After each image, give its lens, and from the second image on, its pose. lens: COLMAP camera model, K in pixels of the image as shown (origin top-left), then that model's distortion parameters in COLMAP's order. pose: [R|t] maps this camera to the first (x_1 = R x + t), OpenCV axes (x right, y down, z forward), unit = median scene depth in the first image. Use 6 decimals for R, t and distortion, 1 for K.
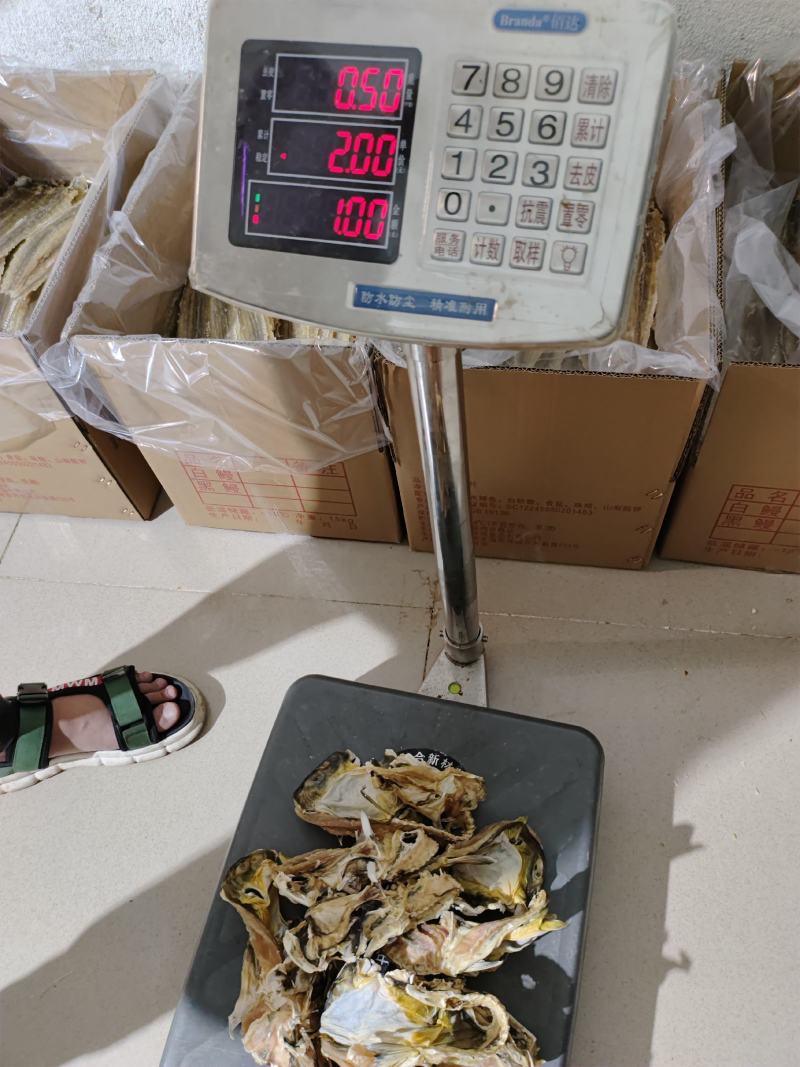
lens RADIAL K [[859.8, 0, 418.7], [0, 859.8, 532.8], [0, 0, 1]] dist [0.005891, -0.008953]
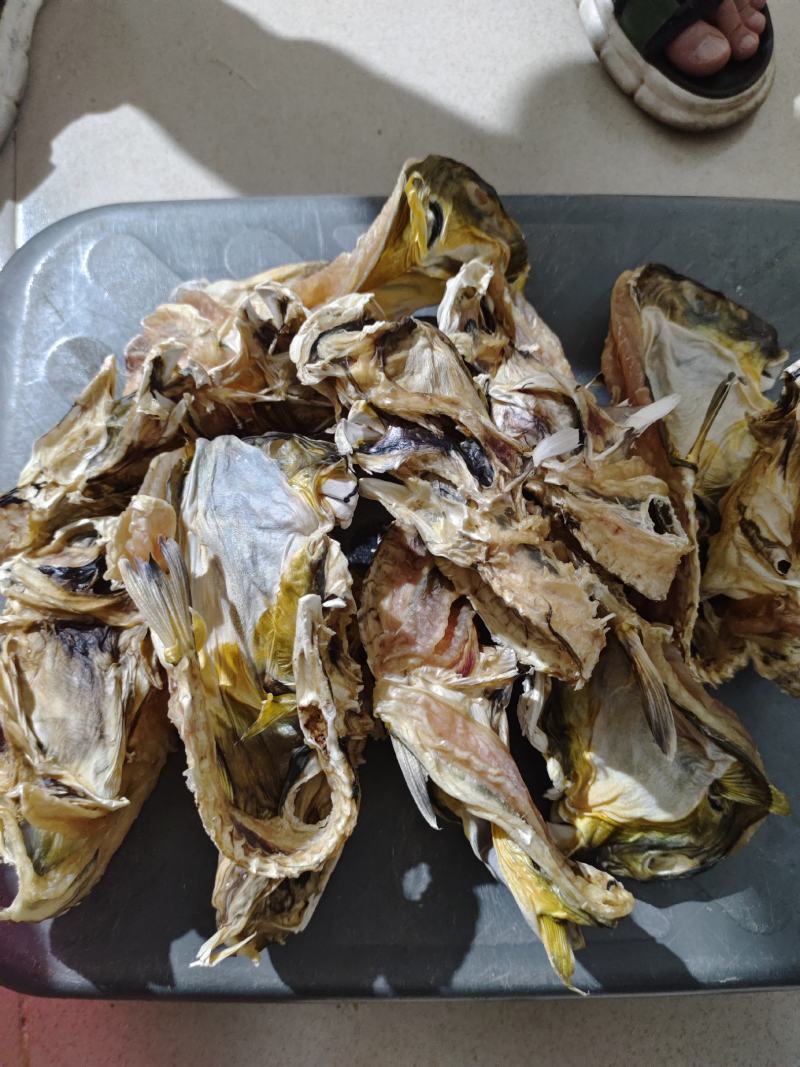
lens RADIAL K [[859.8, 0, 418.7], [0, 859.8, 532.8], [0, 0, 1]] dist [0.005891, -0.008953]
pose [[0.247761, 0.955229, -0.161713, 0.030429], [-0.852266, 0.294272, 0.432489, 0.291937], [0.460714, 0.030669, 0.887019, 0.633114]]
